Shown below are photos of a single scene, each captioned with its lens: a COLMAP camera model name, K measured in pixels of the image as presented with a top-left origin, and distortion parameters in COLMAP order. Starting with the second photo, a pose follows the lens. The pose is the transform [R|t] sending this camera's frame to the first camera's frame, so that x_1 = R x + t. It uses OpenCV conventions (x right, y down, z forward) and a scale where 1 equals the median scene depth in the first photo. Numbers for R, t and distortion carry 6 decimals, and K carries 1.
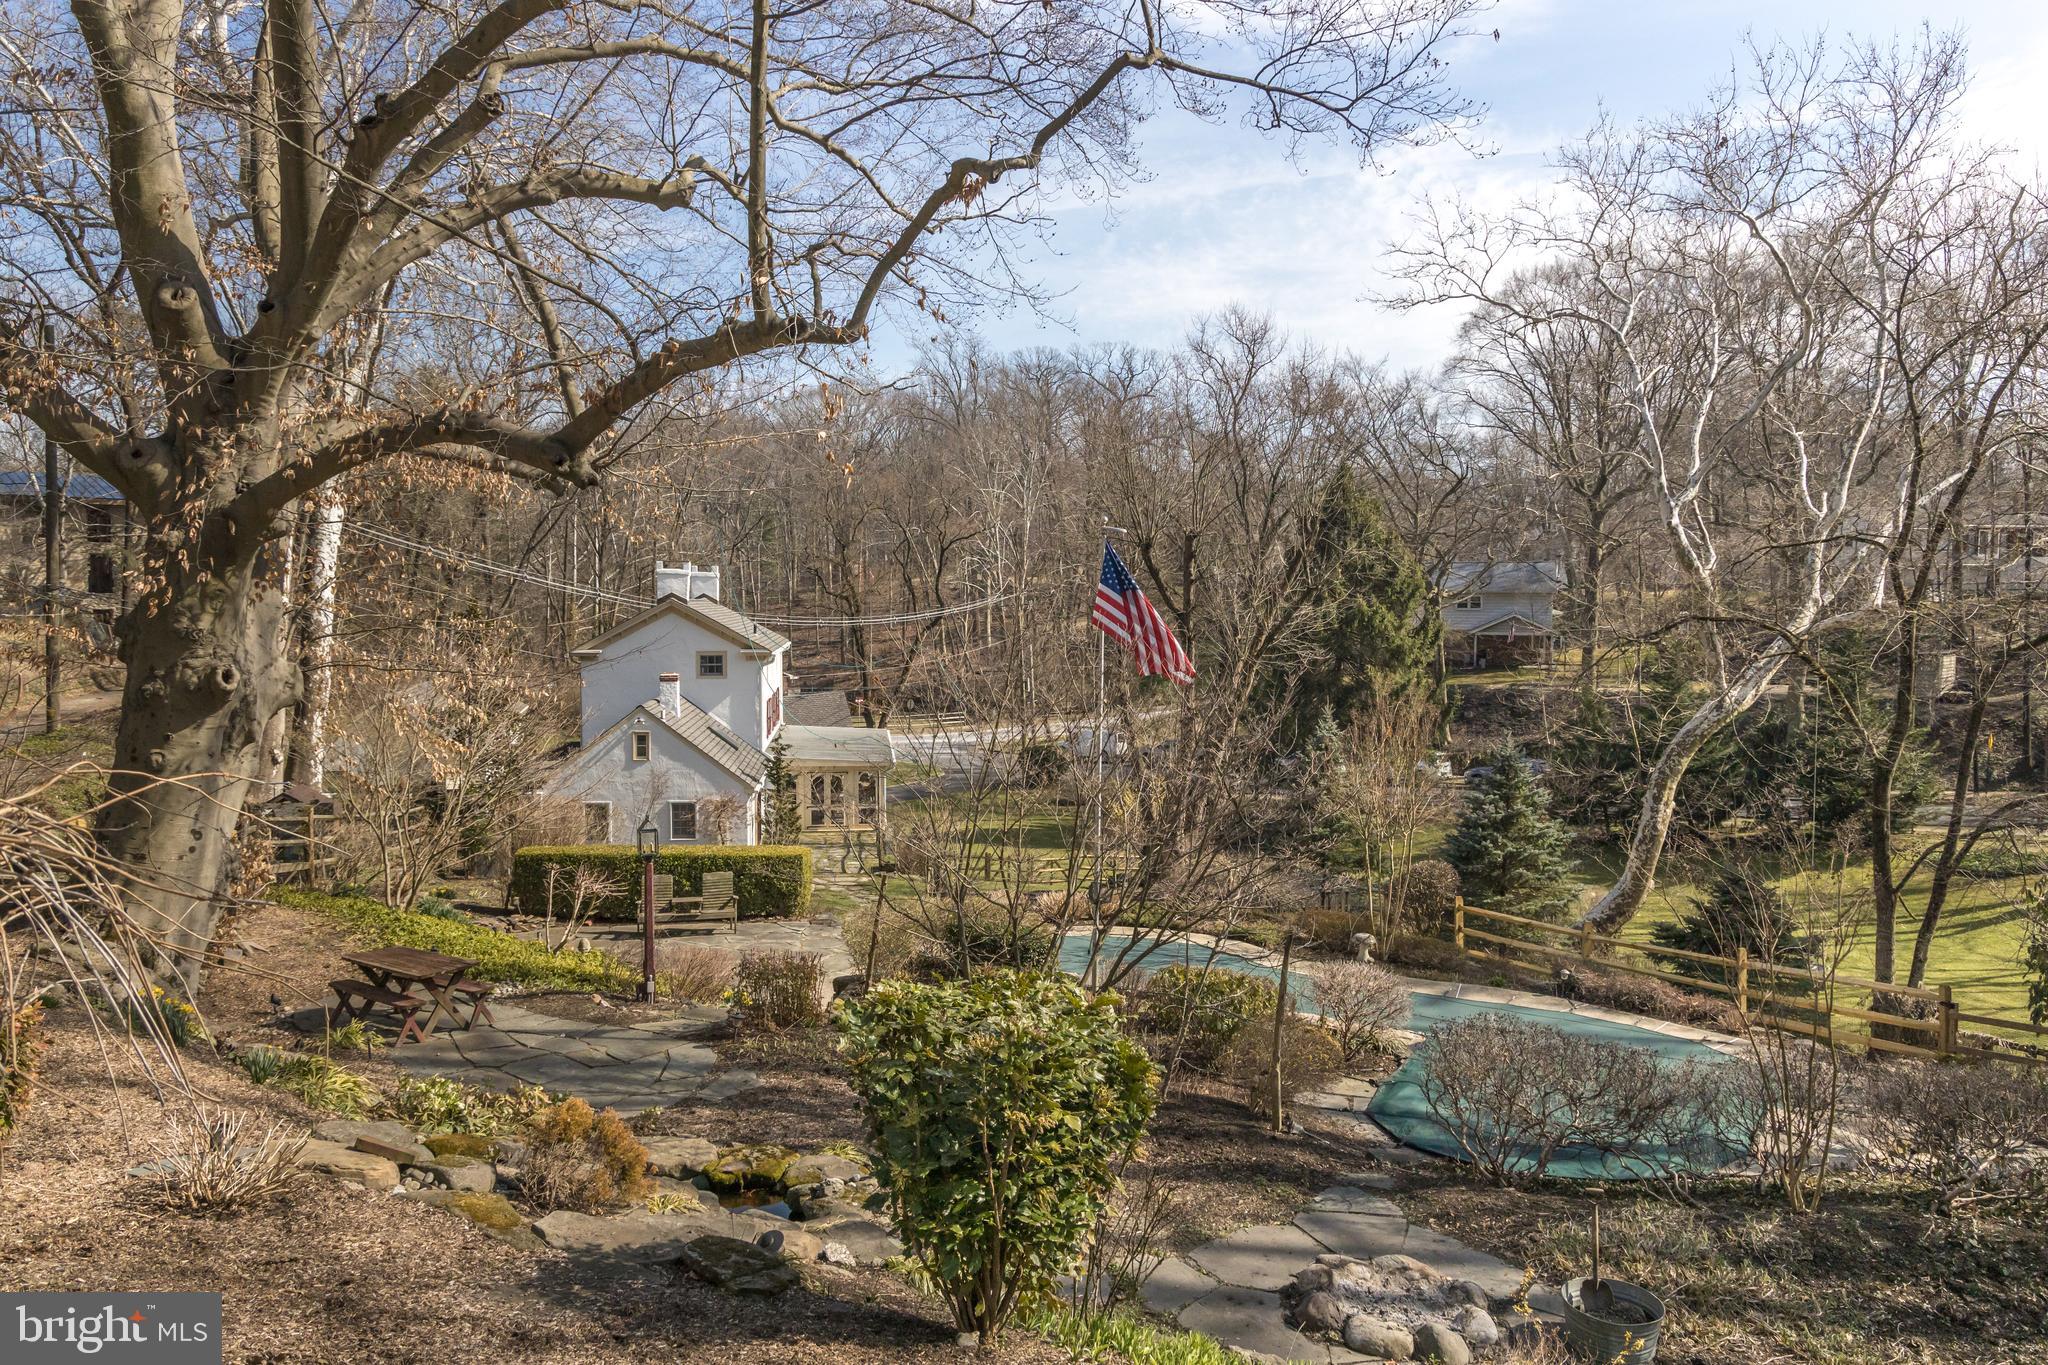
lens RADIAL K [[1468.4, 0, 1022.6], [0, 1468.4, 684.1], [0, 0, 1]] dist [0.003808, 0.000250]
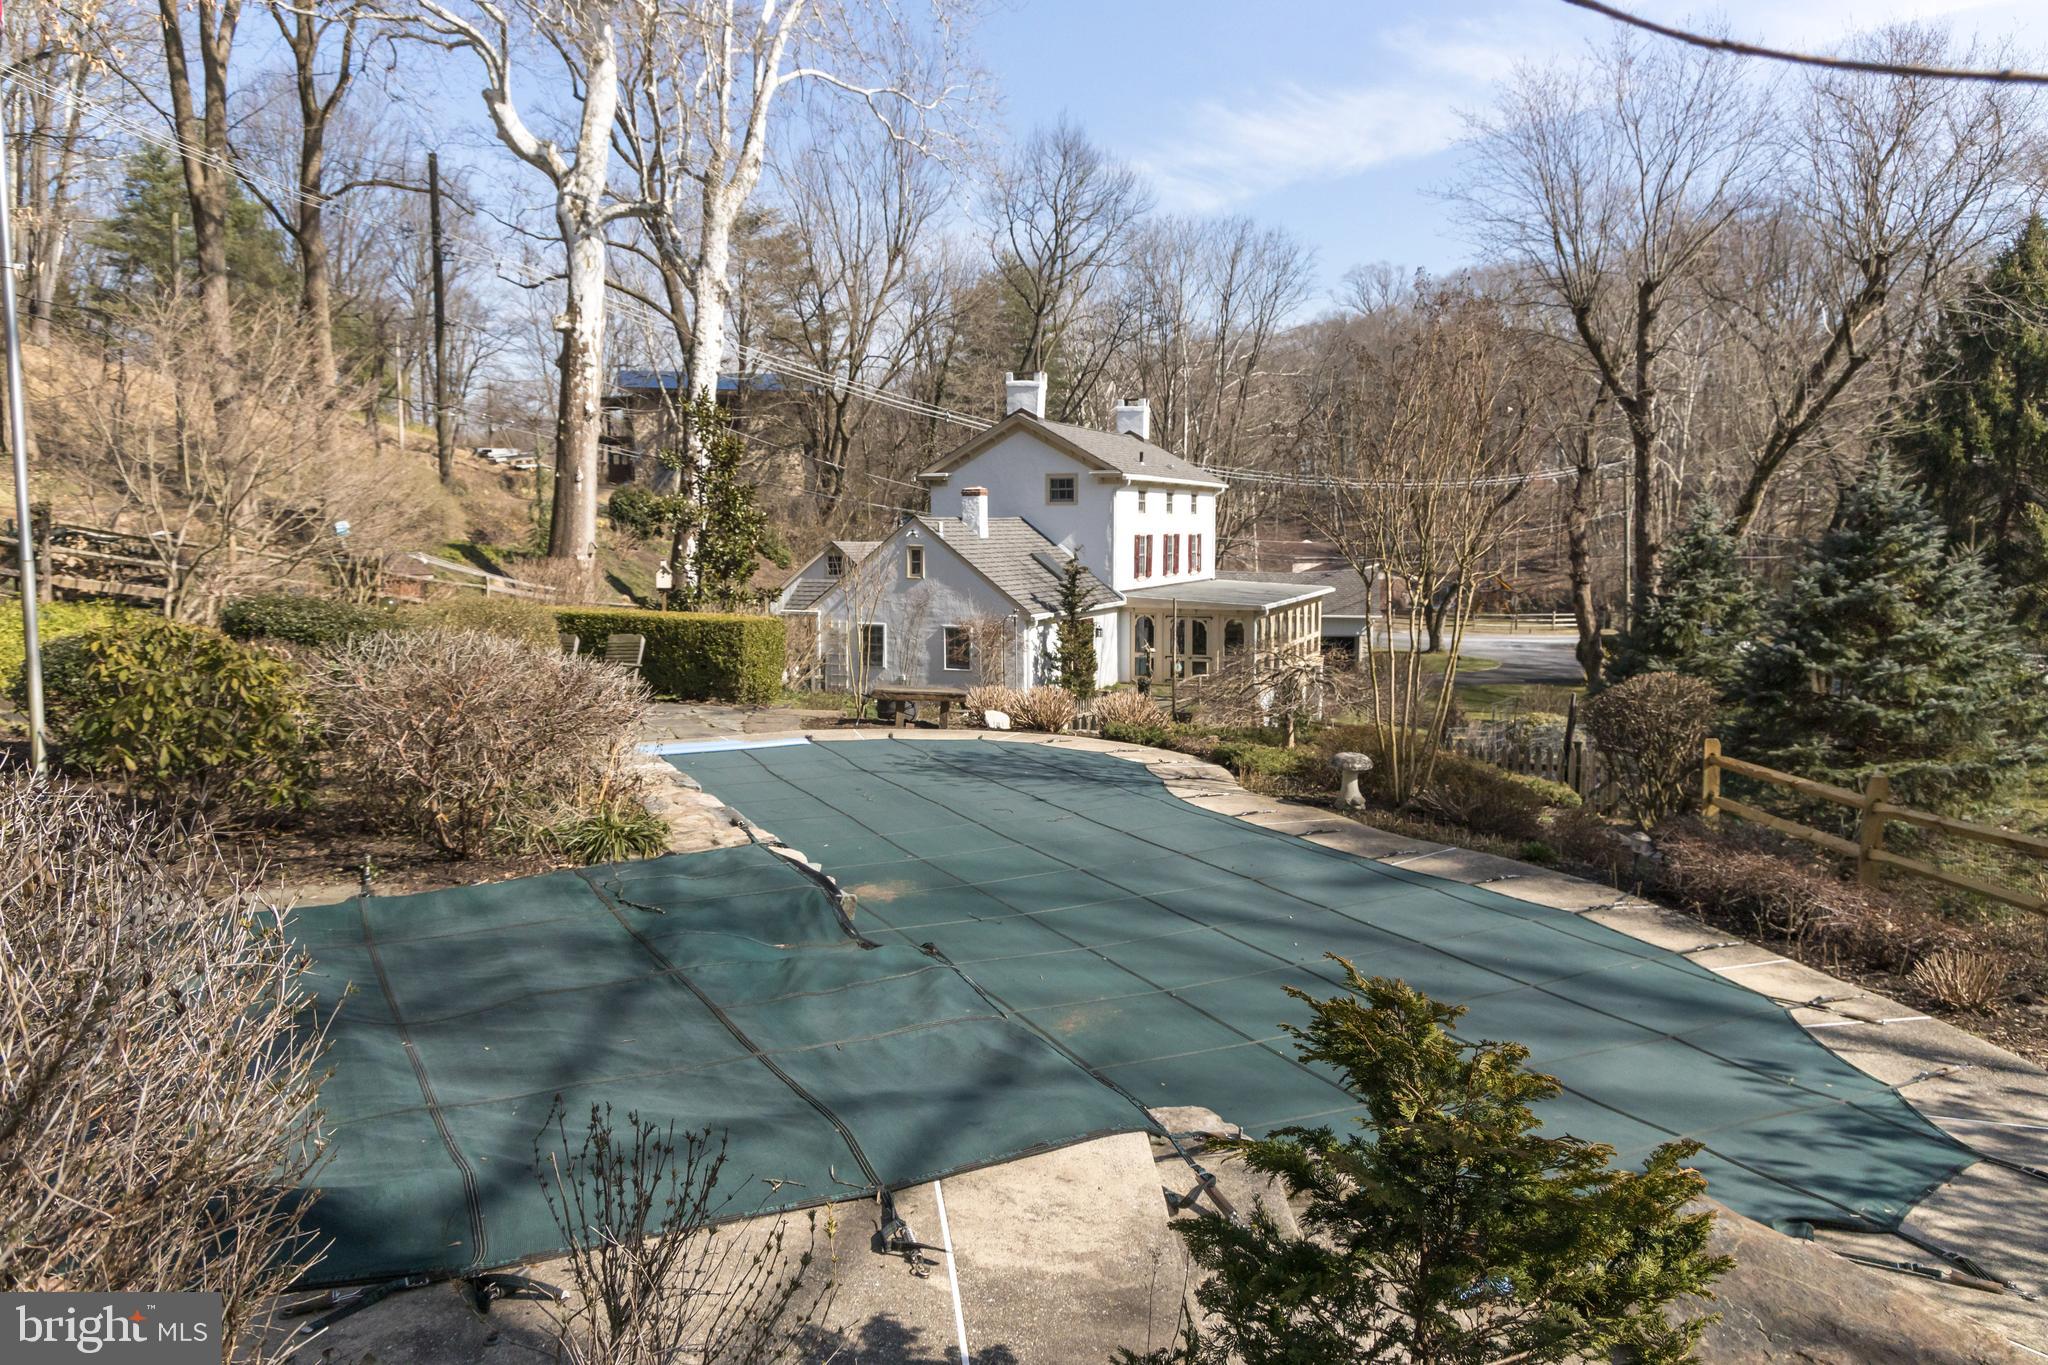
lens RADIAL K [[1437.5, 0, 1024.8], [0, 1437.5, 678.3], [0, 0, 1]] dist [-0.003416, -0.000194]
pose [[0.871187, 0.047211, -0.488676, 0.198636], [-0.028626, 0.998557, 0.045438, 0.062599], [0.490116, -0.025597, 0.871281, 0.245591]]
